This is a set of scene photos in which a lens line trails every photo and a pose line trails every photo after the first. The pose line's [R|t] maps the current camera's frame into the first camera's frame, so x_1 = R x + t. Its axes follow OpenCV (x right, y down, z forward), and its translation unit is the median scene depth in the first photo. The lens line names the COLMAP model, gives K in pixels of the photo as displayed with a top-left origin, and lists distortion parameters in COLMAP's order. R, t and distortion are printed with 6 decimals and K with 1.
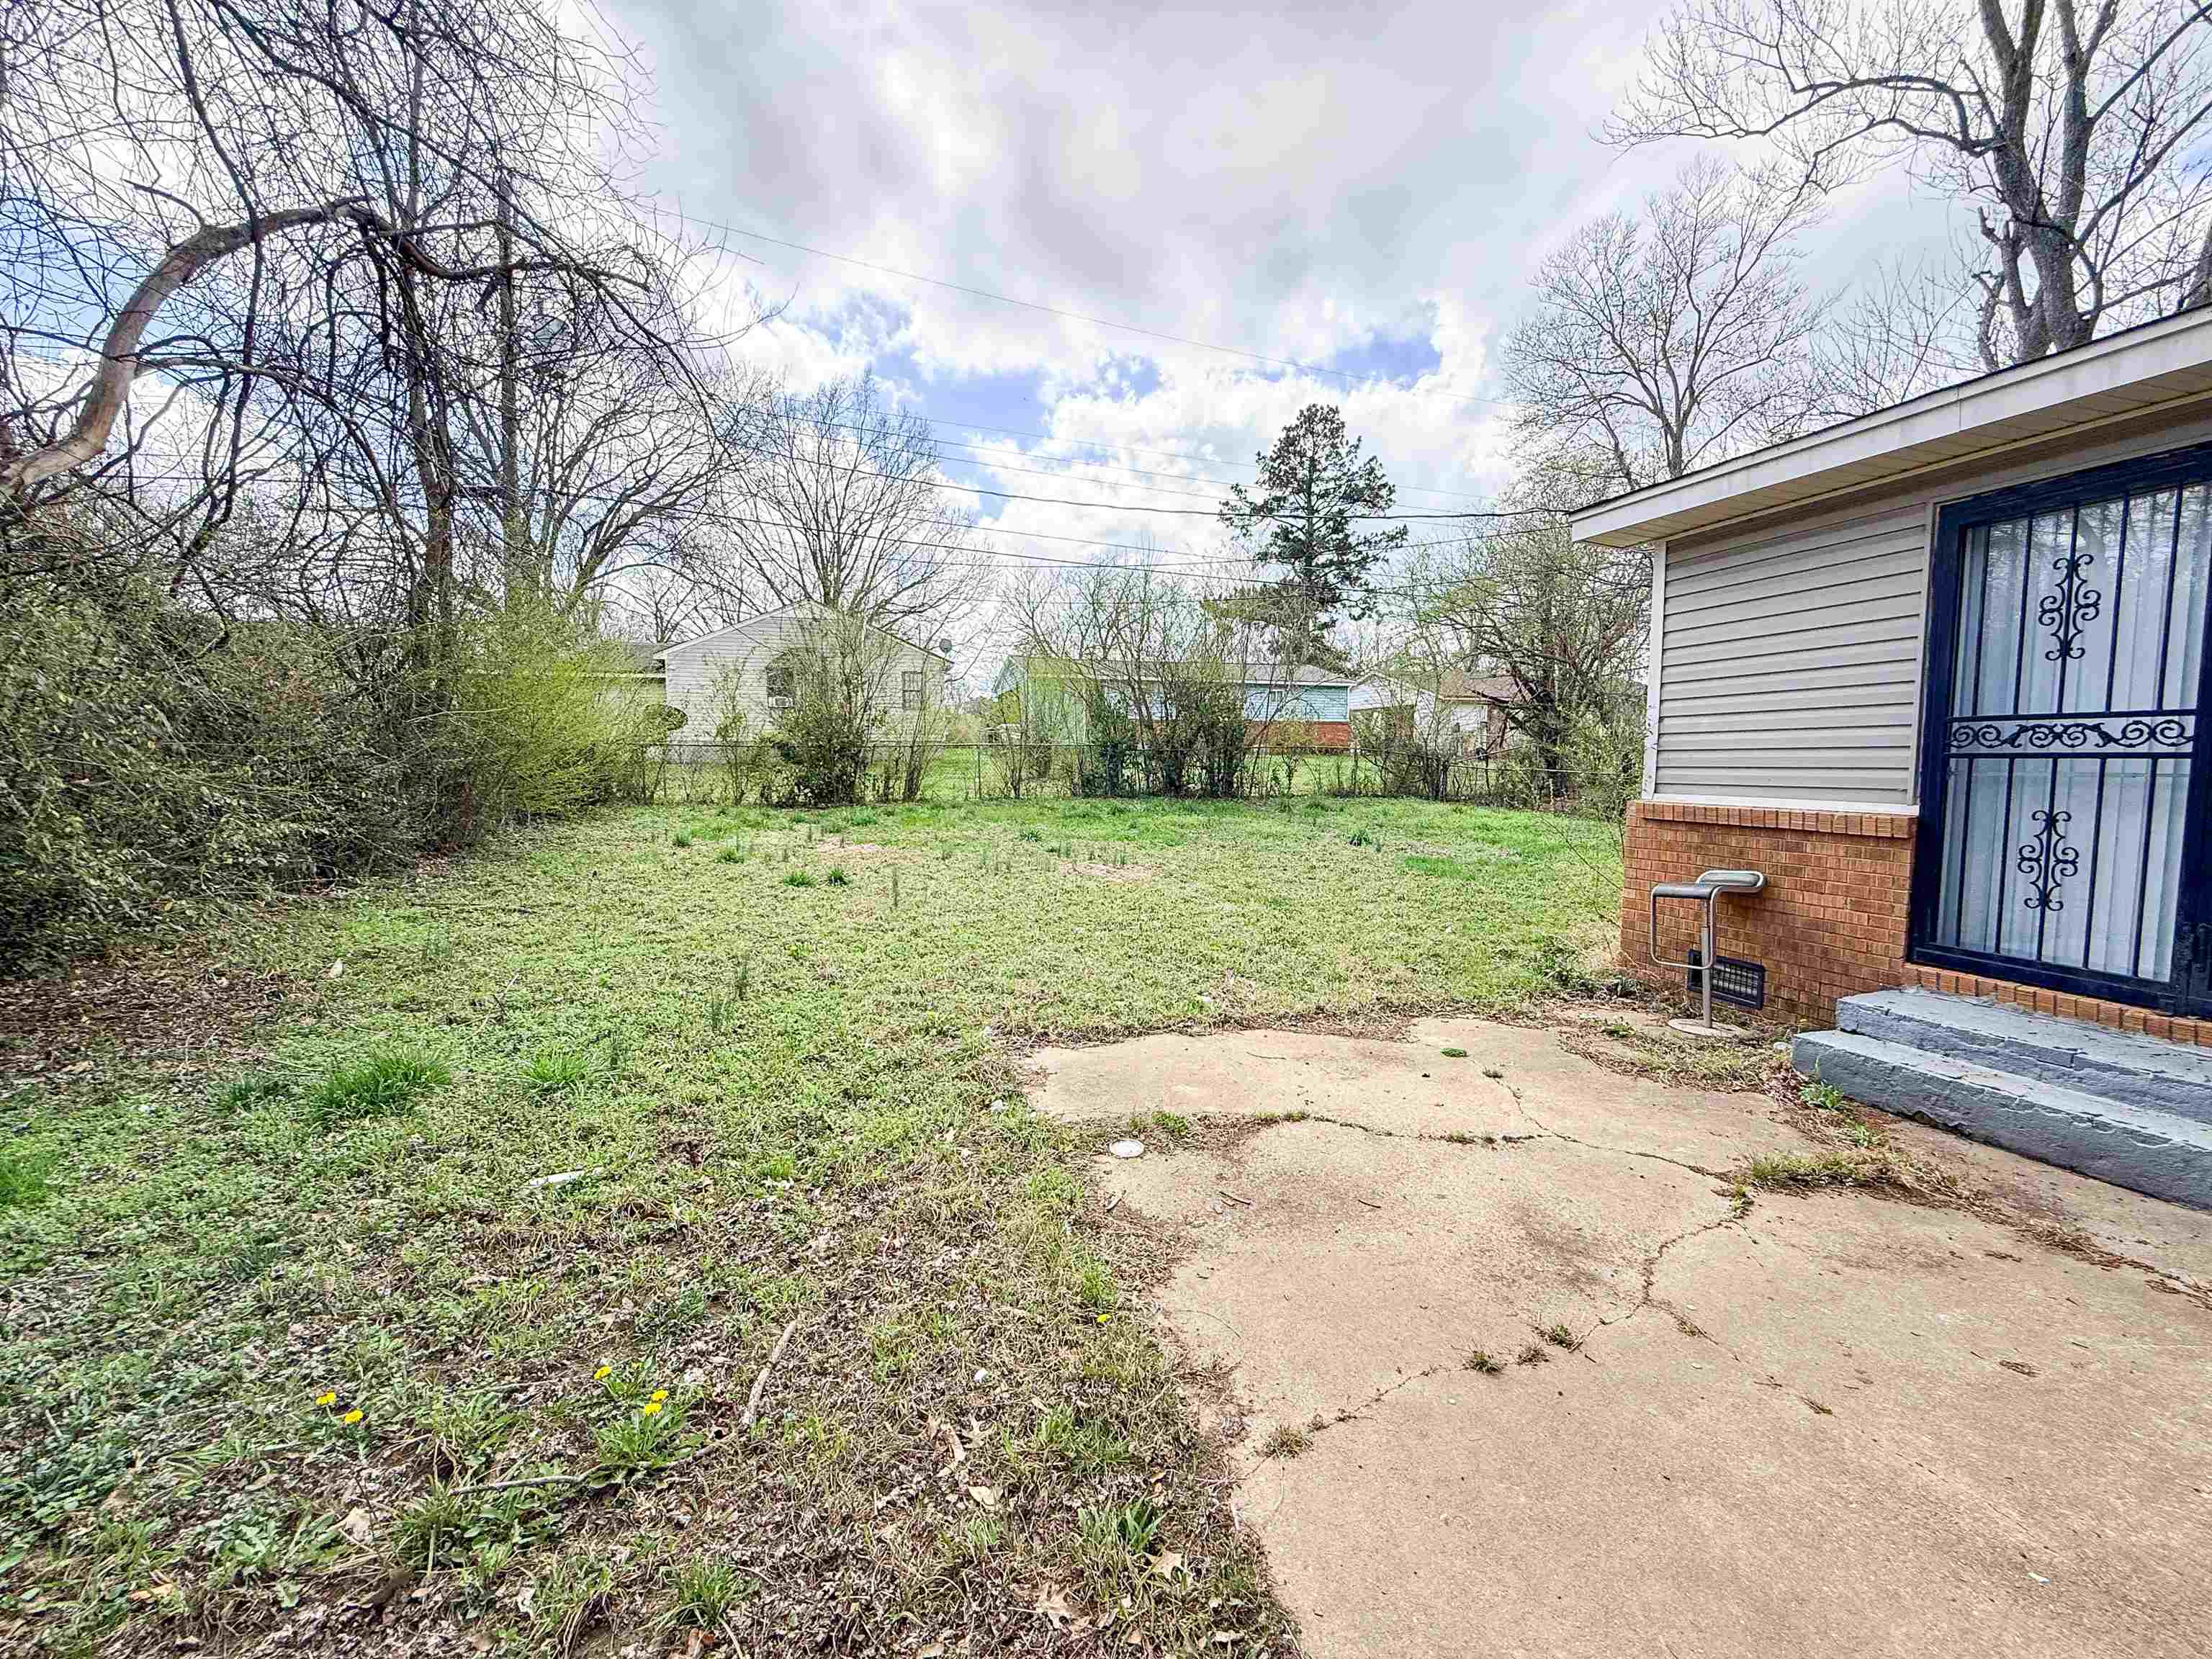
lens RADIAL K [[932.6, 0, 1063.3], [0, 932.6, 822.5], [0, 0, 1]] dist [0.000550, -0.003721]
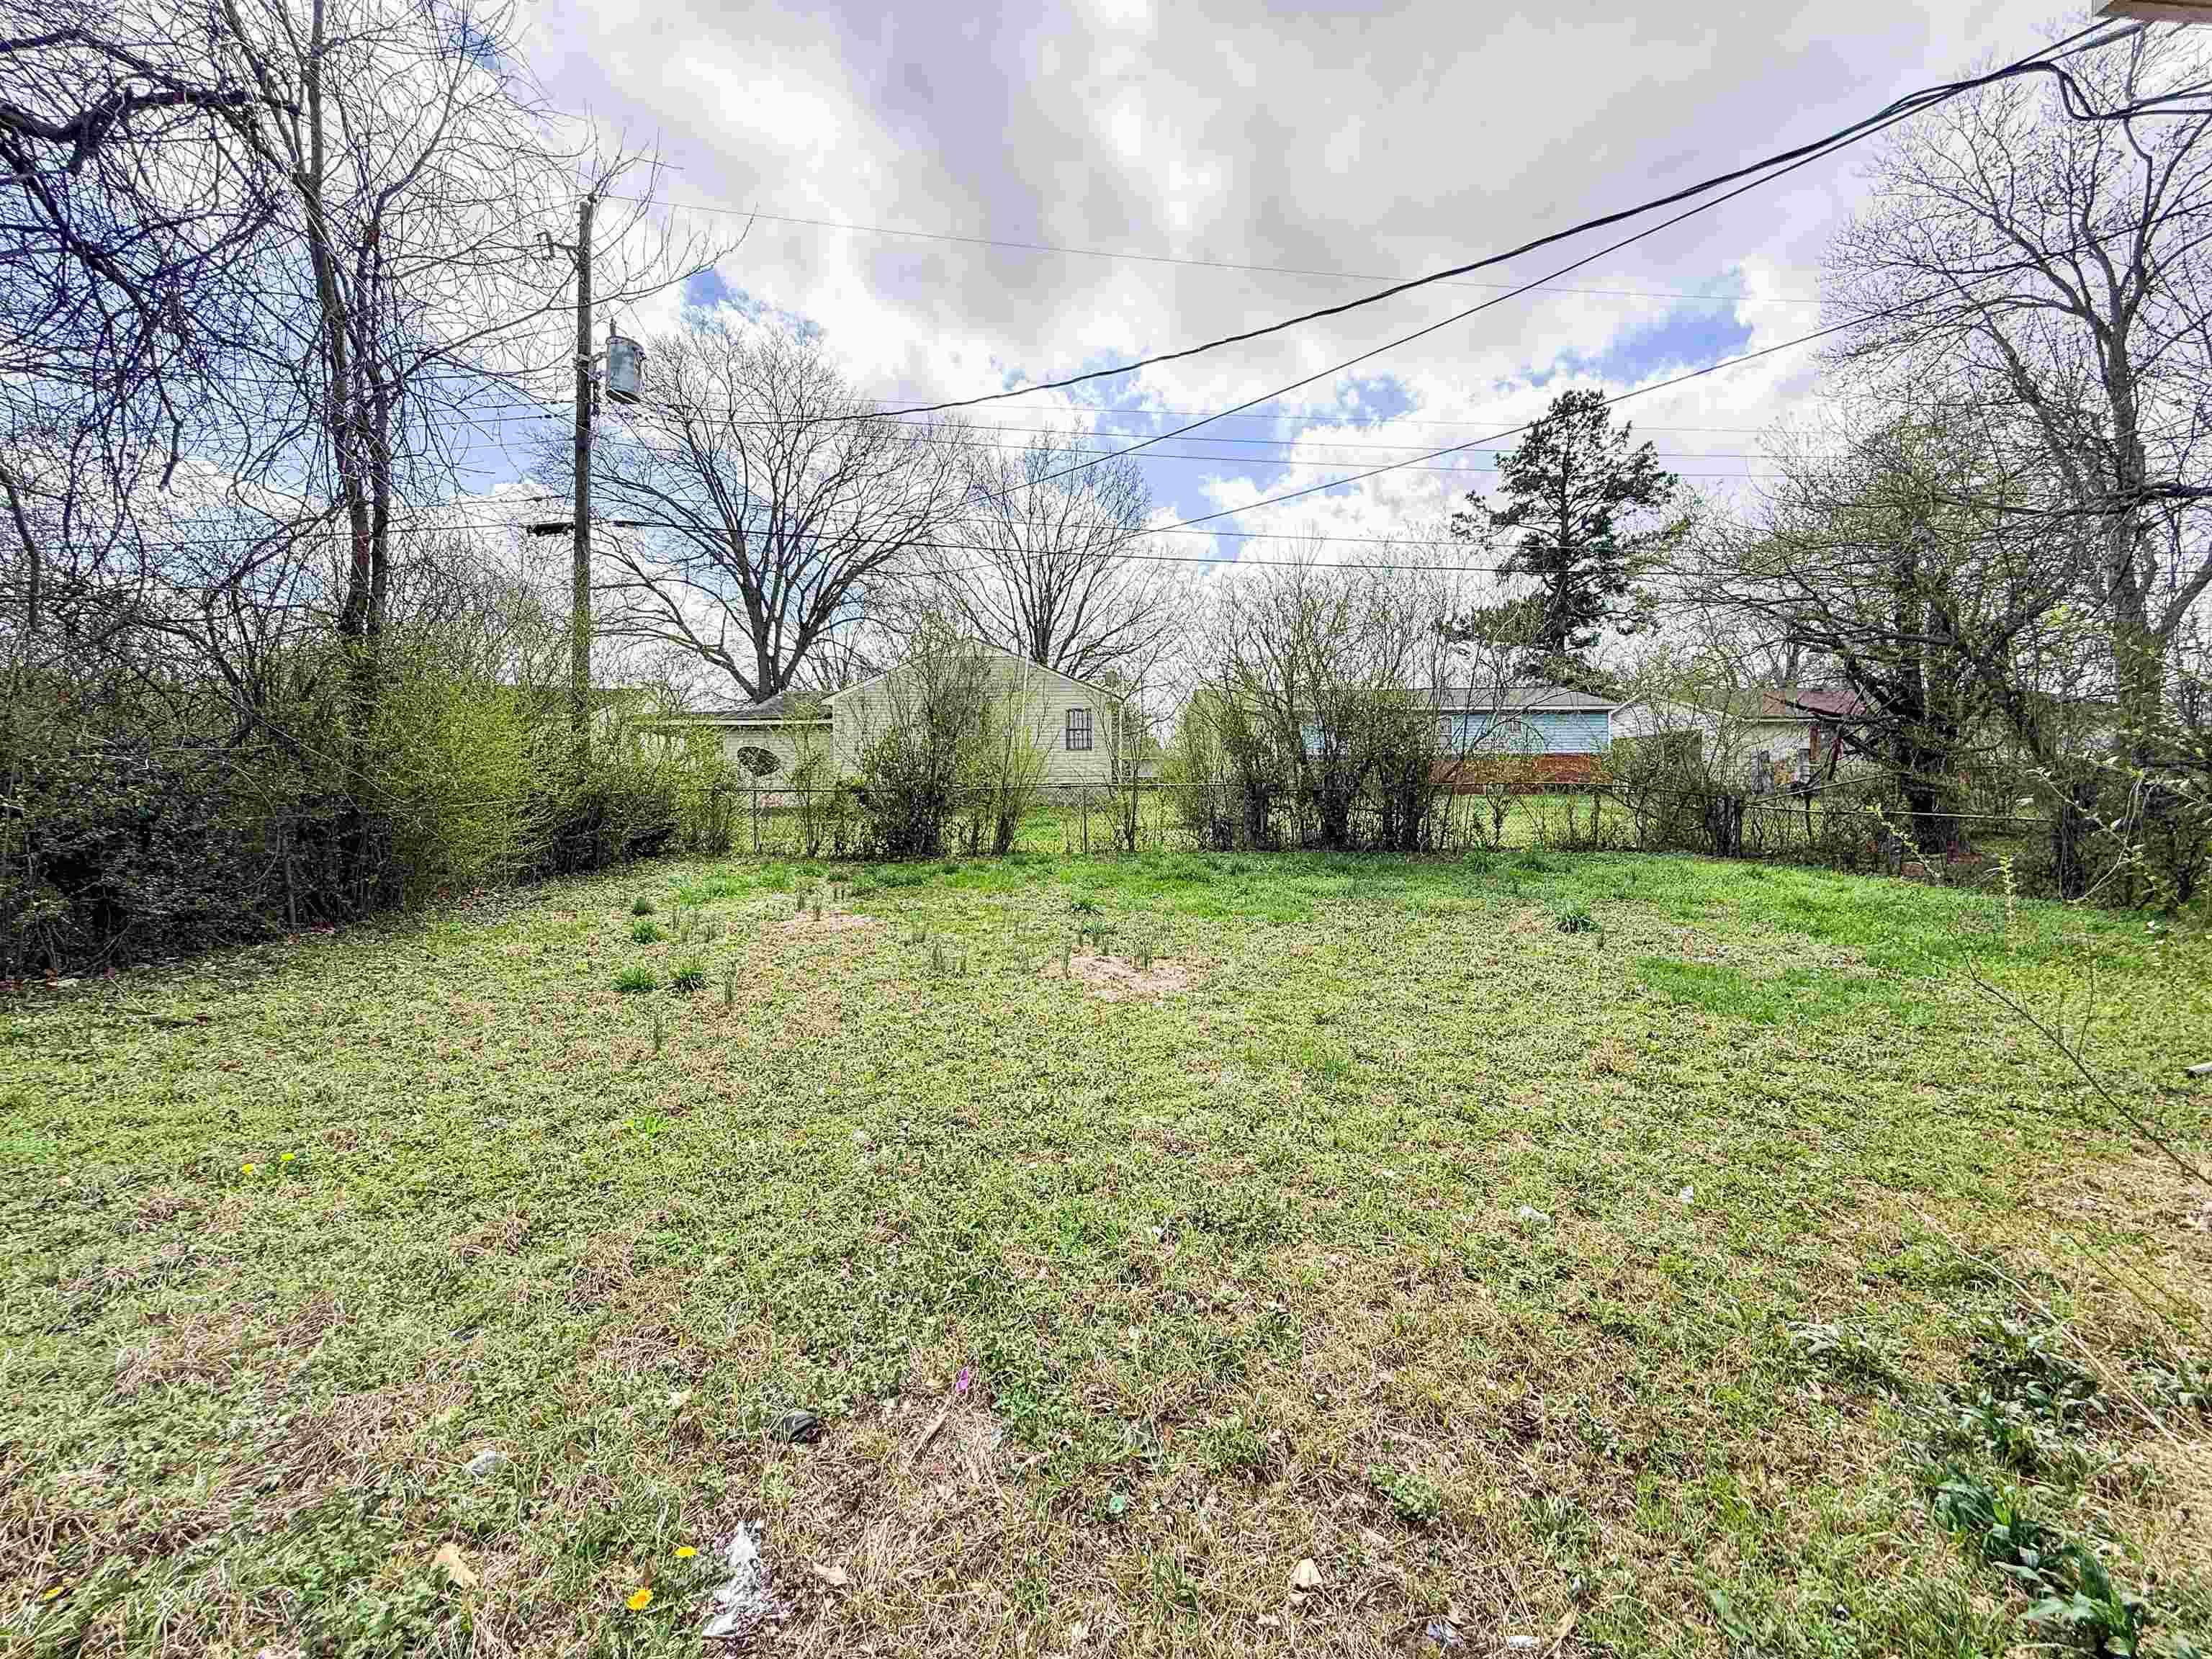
lens RADIAL K [[894.1, 0, 1065.0], [0, 894.1, 824.3], [0, 0, 1]] dist [0.001775, -0.002397]
pose [[0.963182, -0.001306, -0.268847, 0.072113], [-0.009767, 0.999158, -0.039847, -0.011549], [0.268673, 0.041006, 0.962358, 0.150808]]
